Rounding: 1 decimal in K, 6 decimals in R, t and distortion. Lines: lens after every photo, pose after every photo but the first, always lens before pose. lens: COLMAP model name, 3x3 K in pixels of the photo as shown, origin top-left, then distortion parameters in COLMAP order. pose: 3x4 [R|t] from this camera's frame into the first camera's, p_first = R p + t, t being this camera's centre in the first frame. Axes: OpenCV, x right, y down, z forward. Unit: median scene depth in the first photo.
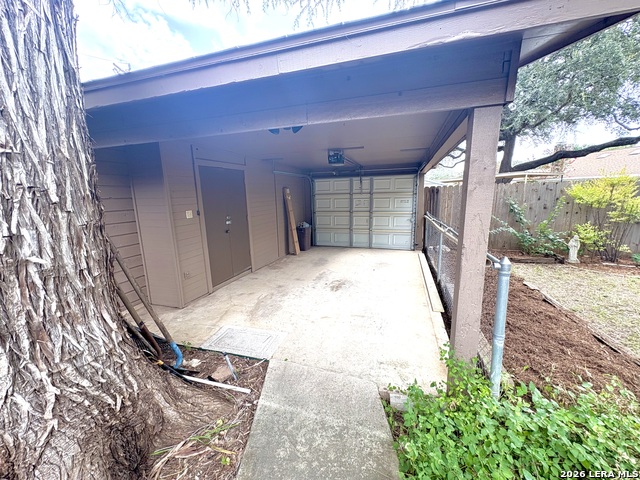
lens RADIAL K [[255.9, 0, 316.7], [0, 255.9, 241.9], [0, 0, 1]] dist [-0.001888, 0.000417]
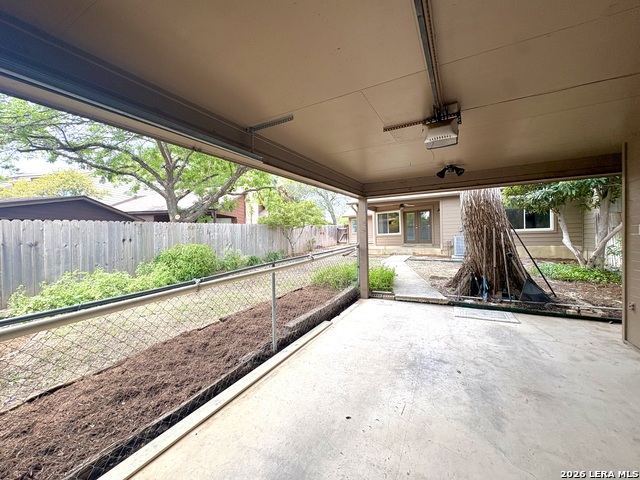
lens RADIAL K [[255.9, 0, 320.9], [0, 255.9, 239.9], [0, 0, 1]] dist [-0.001888, 0.000417]
pose [[-0.983653, 0.042755, 0.174925, 0.126796], [0.078872, 0.975563, 0.205075, -0.141134], [-0.161882, 0.215519, -0.962988, 0.881344]]
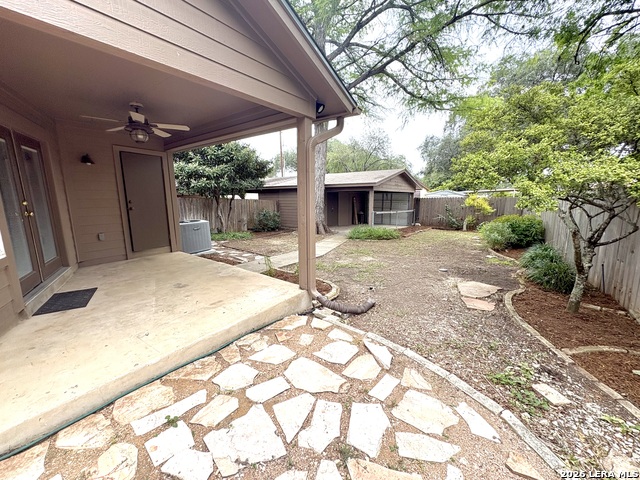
lens RADIAL K [[255.9, 0, 321.5], [0, 255.9, 240.1], [0, 0, 1]] dist [-0.001888, 0.000417]
pose [[0.949318, 0.073044, -0.305713, 0.363776], [-0.078695, 0.996880, -0.006181, 0.237488], [0.304308, 0.029926, 0.952104, -1.426689]]
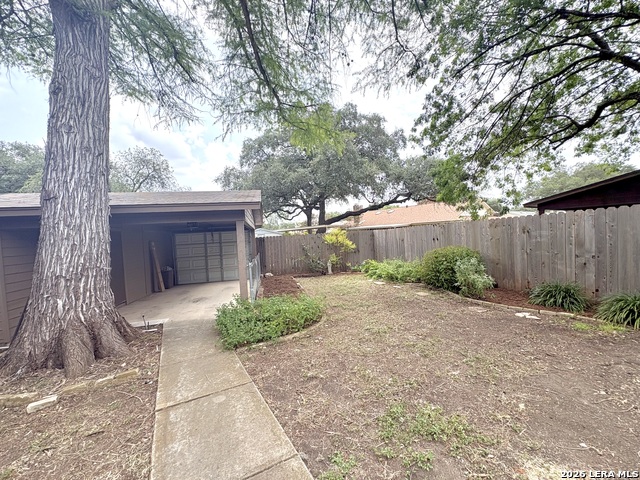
lens RADIAL K [[255.9, 0, 320.7], [0, 255.9, 239.9], [0, 0, 1]] dist [-0.001888, 0.000417]
pose [[0.858226, -0.032658, 0.512232, -0.043706], [0.128399, 0.979904, -0.152652, 0.092802], [-0.496953, 0.196780, 0.845172, -0.538827]]
